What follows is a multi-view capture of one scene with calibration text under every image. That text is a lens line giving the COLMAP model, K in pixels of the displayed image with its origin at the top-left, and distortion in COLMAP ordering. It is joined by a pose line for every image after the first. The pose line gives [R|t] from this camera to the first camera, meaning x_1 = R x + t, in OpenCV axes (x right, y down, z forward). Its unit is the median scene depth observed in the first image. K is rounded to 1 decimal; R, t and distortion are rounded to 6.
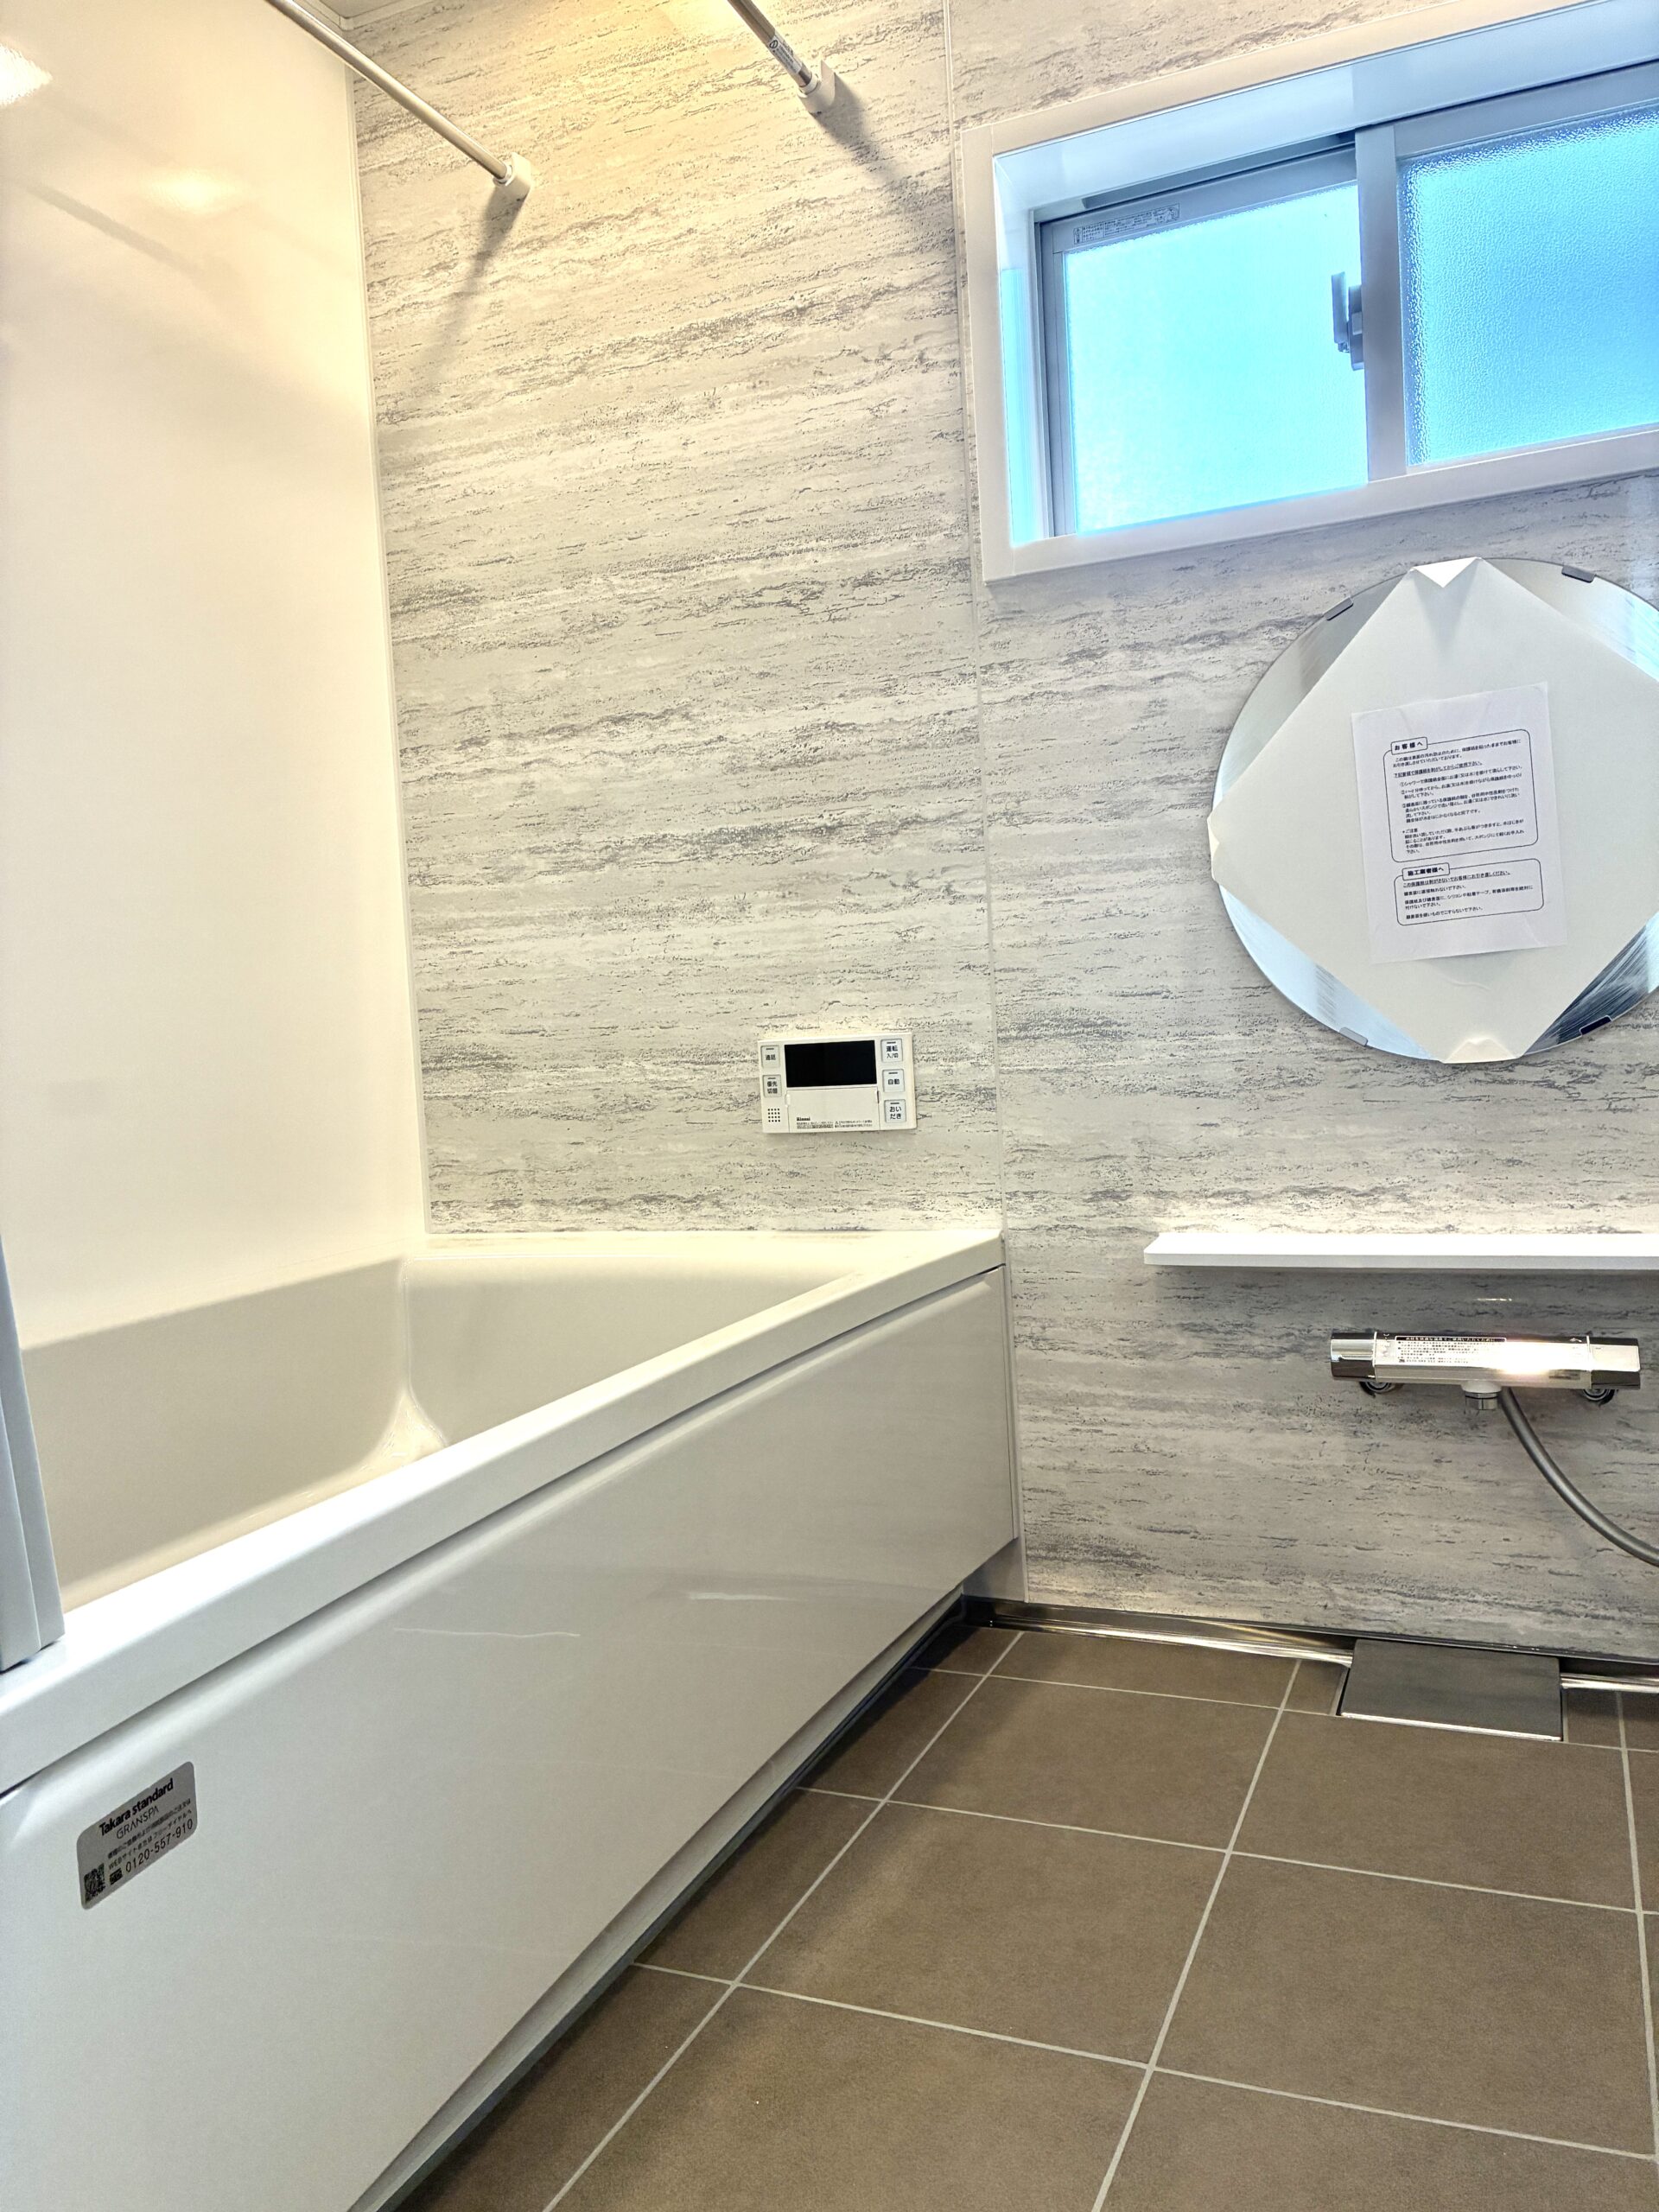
lens RADIAL K [[1696.9, 0, 829.5], [0, 1696.9, 1106.0], [0, 0, 1]] dist [0.003906, -0.002469]
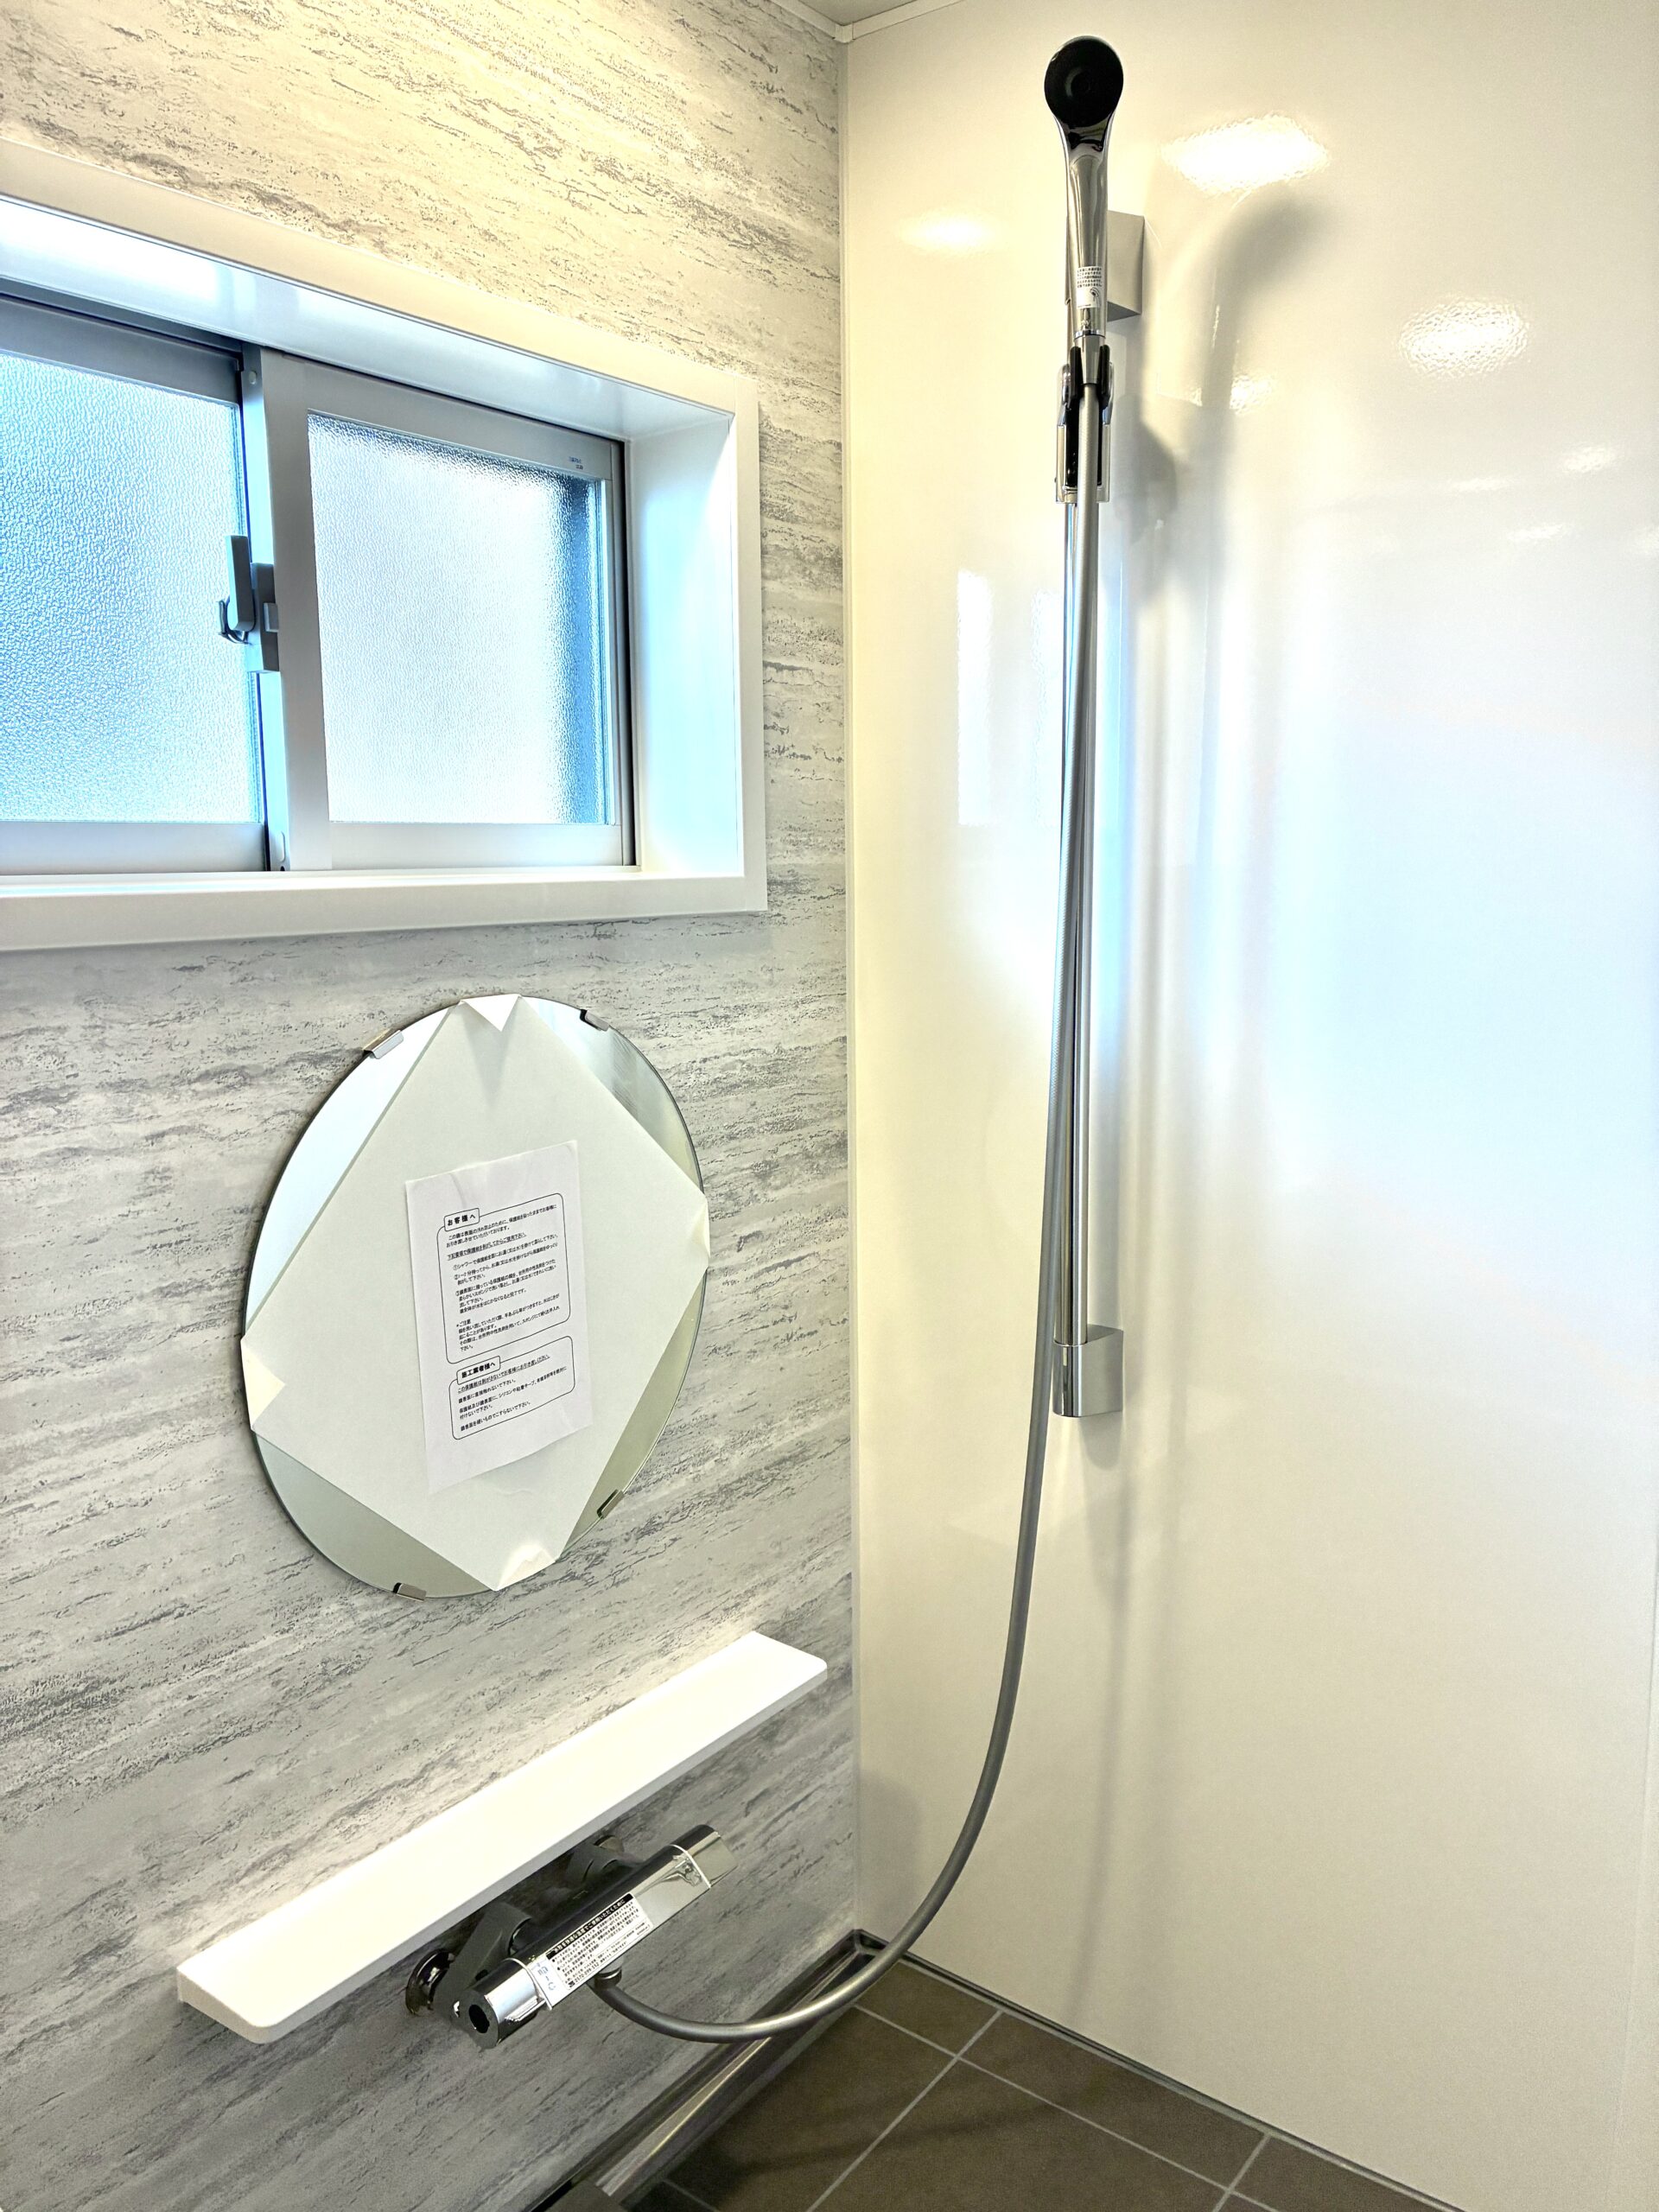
lens RADIAL K [[1717.8, 0, 830.8], [0, 1717.8, 1067.7], [0, 0, 1]] dist [-0.001035, 0.036655]
pose [[0.239107, -0.079201, 0.967758, -0.376051], [0.031563, 0.996775, 0.073778, -0.323974], [-0.970480, 0.012904, 0.240836, 0.612564]]
